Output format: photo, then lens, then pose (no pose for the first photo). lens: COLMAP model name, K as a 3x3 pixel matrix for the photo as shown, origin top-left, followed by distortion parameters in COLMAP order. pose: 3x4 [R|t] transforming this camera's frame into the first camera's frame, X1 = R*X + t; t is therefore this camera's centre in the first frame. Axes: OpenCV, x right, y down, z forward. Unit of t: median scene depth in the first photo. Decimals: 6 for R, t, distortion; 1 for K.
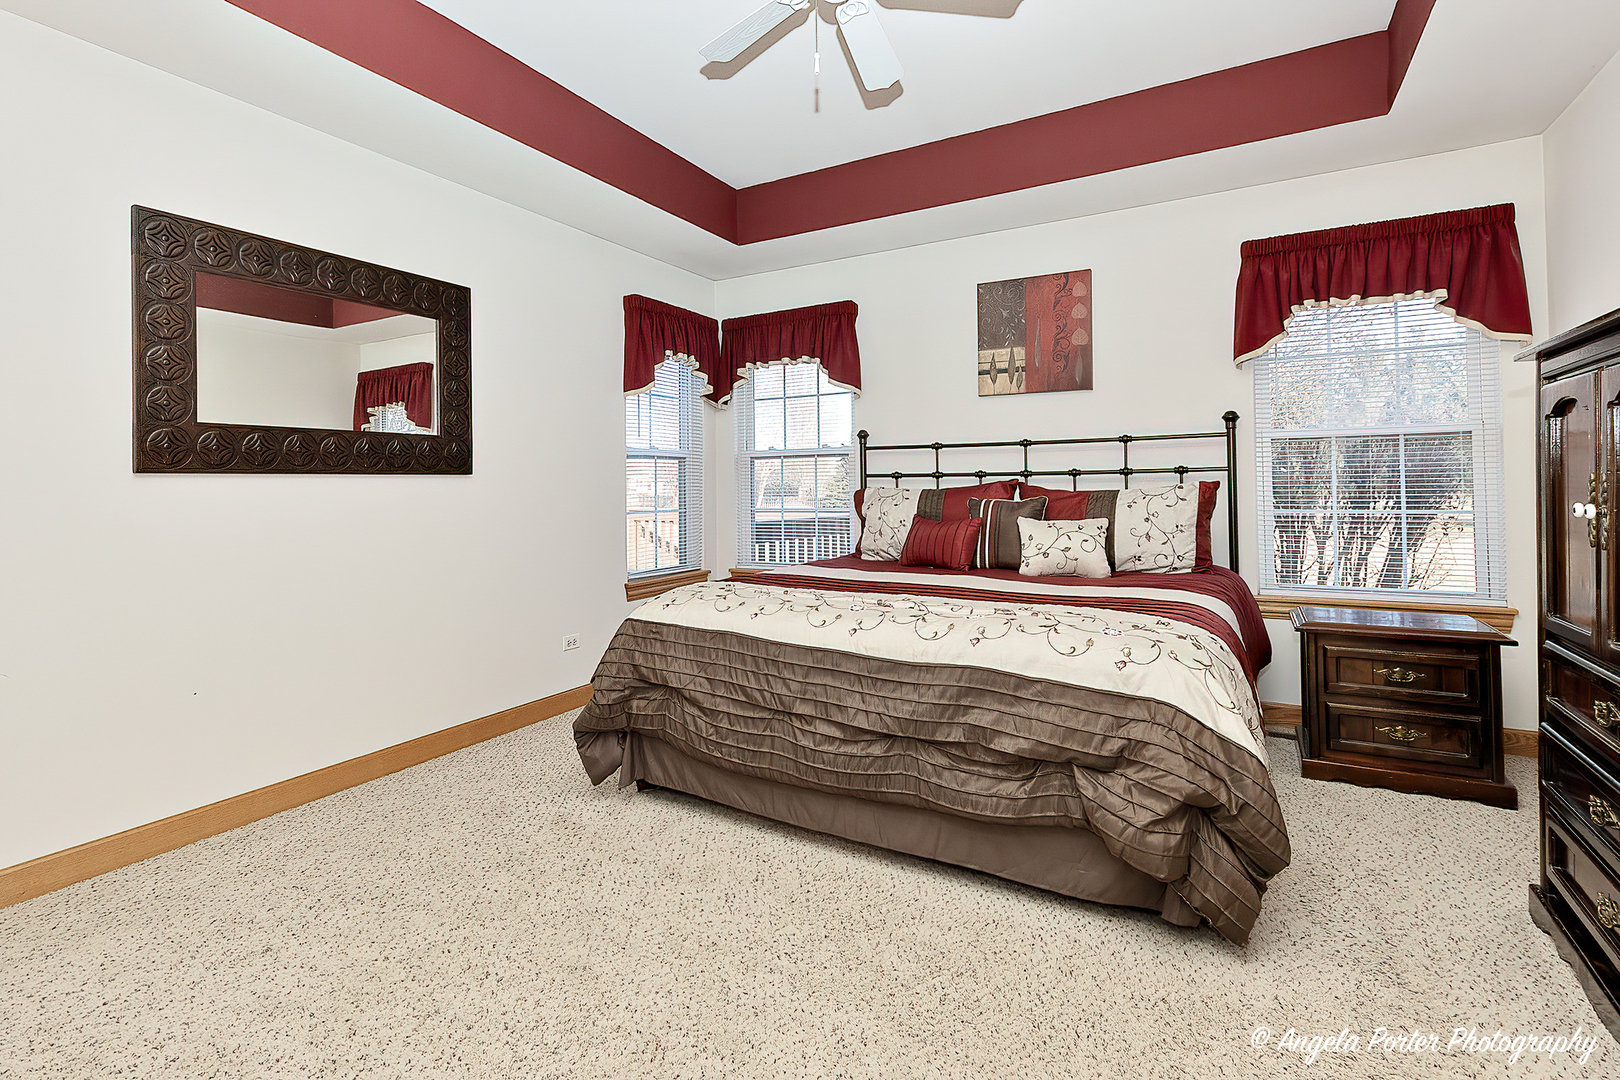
lens RADIAL K [[738.3, 0, 819.5], [0, 738.3, 494.2], [0, 0, 1]] dist [-0.000384, -0.000014]
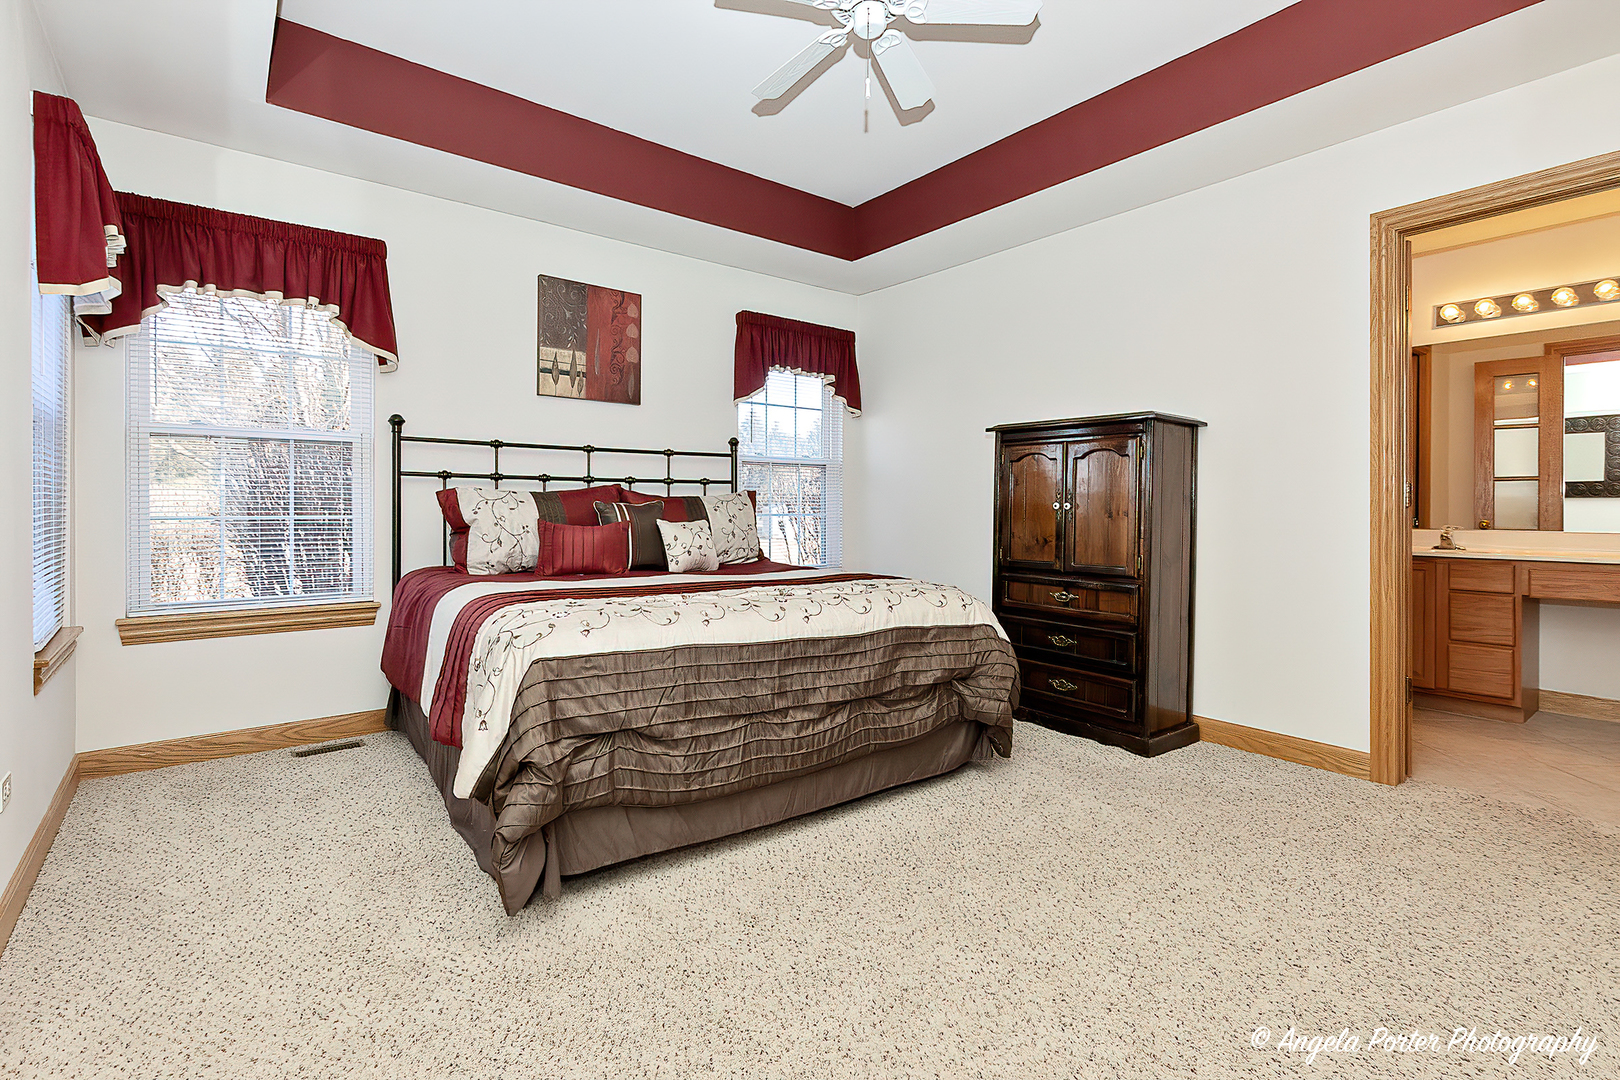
lens RADIAL K [[759.0, 0, 810.8], [0, 759.0, 529.6], [0, 0, 1]] dist [0.002682, -0.000001]
pose [[0.381359, -0.027903, 0.924006, -0.595520], [-0.009912, 0.999363, 0.034270, 0.002874], [-0.924374, -0.022228, 0.380840, 0.331685]]
